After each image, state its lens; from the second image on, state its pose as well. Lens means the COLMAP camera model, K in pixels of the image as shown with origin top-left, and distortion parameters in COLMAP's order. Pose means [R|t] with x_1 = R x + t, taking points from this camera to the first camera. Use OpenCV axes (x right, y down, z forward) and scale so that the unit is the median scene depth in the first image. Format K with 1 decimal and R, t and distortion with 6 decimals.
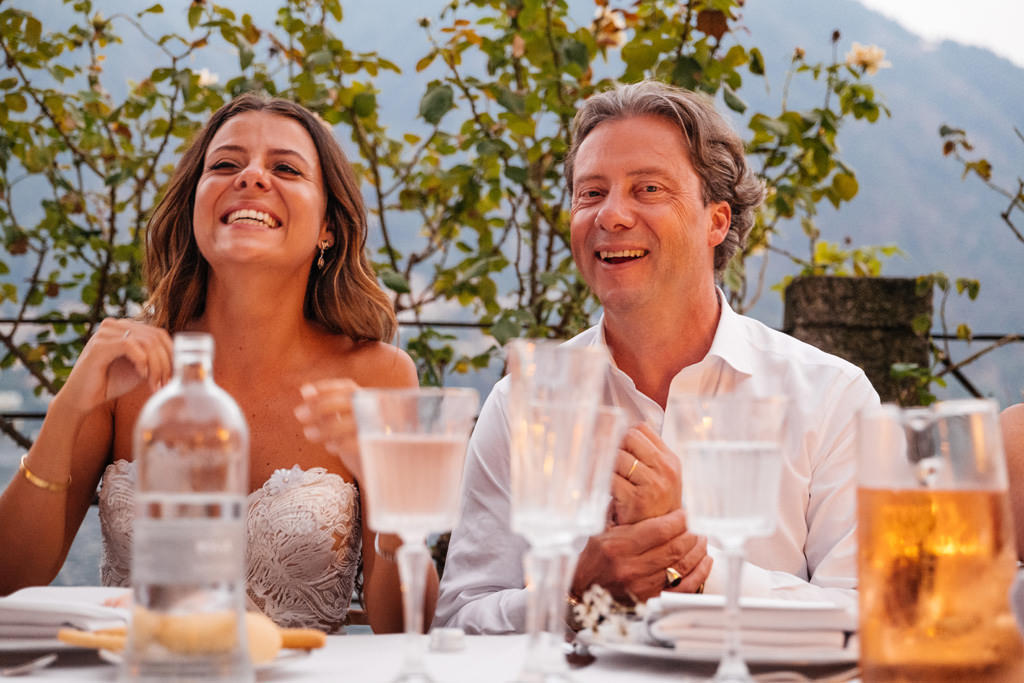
lens RADIAL K [[1843.4, 0, 512.0], [0, 1843.4, 341.5], [0, 0, 1]] dist [0.108086, -0.263261]
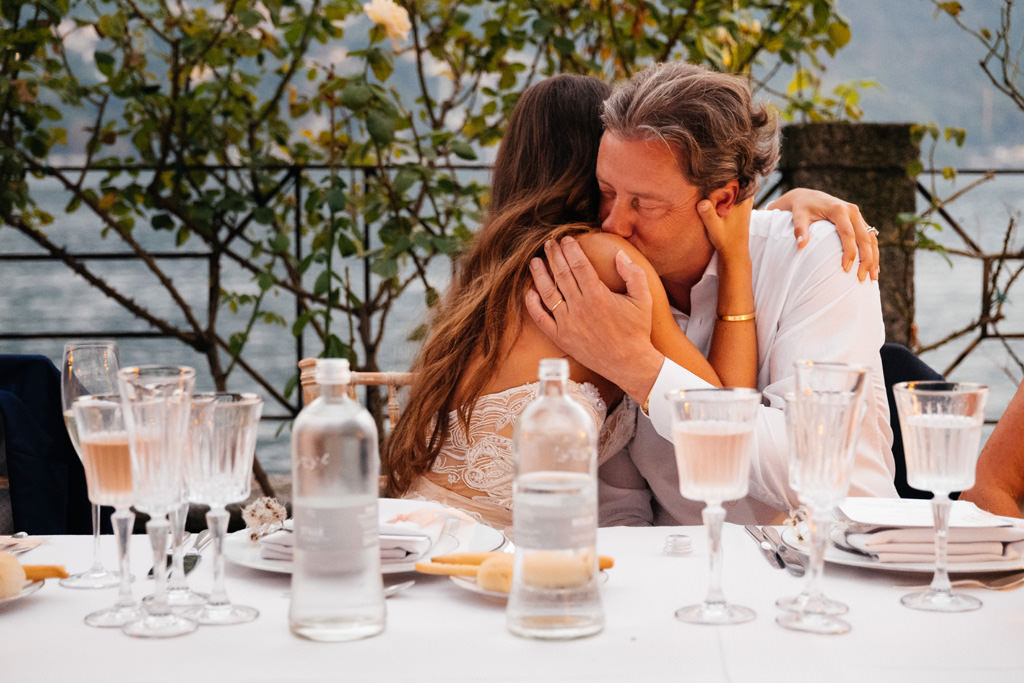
lens RADIAL K [[1843.4, 0, 512.0], [0, 1843.4, 341.5], [0, 0, 1]] dist [0.108086, -0.263261]
pose [[0.996287, -0.024712, 0.082476, -0.114827], [0.011618, 0.987750, 0.155614, -0.081225], [-0.085311, -0.154078, 0.984369, -0.103450]]
